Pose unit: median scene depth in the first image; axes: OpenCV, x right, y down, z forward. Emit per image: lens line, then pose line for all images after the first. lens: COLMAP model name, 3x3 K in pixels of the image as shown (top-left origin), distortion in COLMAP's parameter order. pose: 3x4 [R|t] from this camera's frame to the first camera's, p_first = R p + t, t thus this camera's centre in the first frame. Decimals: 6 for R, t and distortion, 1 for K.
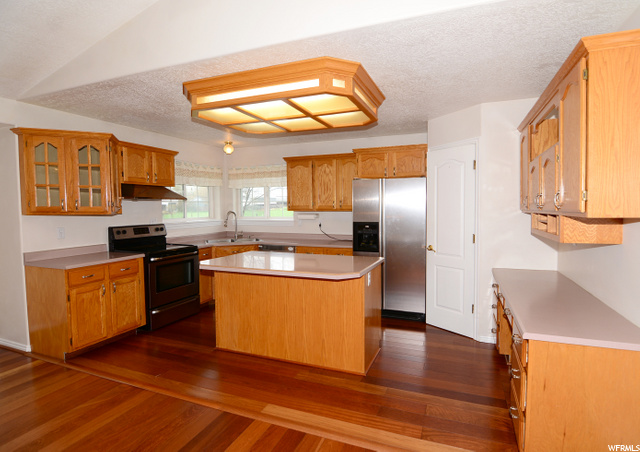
lens RADIAL K [[345.2, 0, 321.7], [0, 345.2, 225.0], [0, 0, 1]] dist [0.001947, -0.000483]
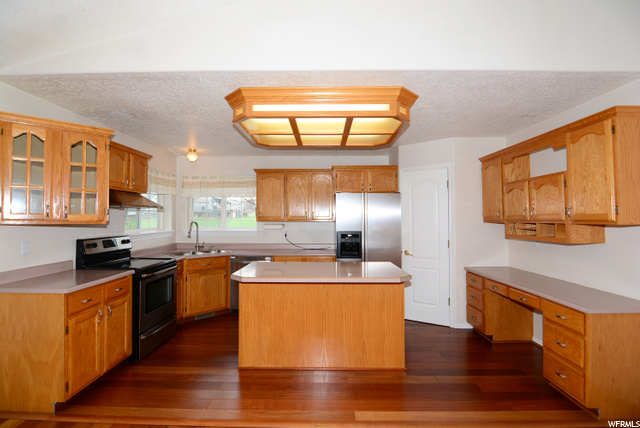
lens RADIAL K [[321.7, 0, 318.4], [0, 321.7, 211.6], [0, 0, 1]] dist [-0.003821, -0.001697]
pose [[0.934605, 0.013930, 0.355415, -0.336478], [0.012187, 0.997392, -0.071137, 0.000672], [-0.355479, 0.070817, 0.931998, 0.068828]]
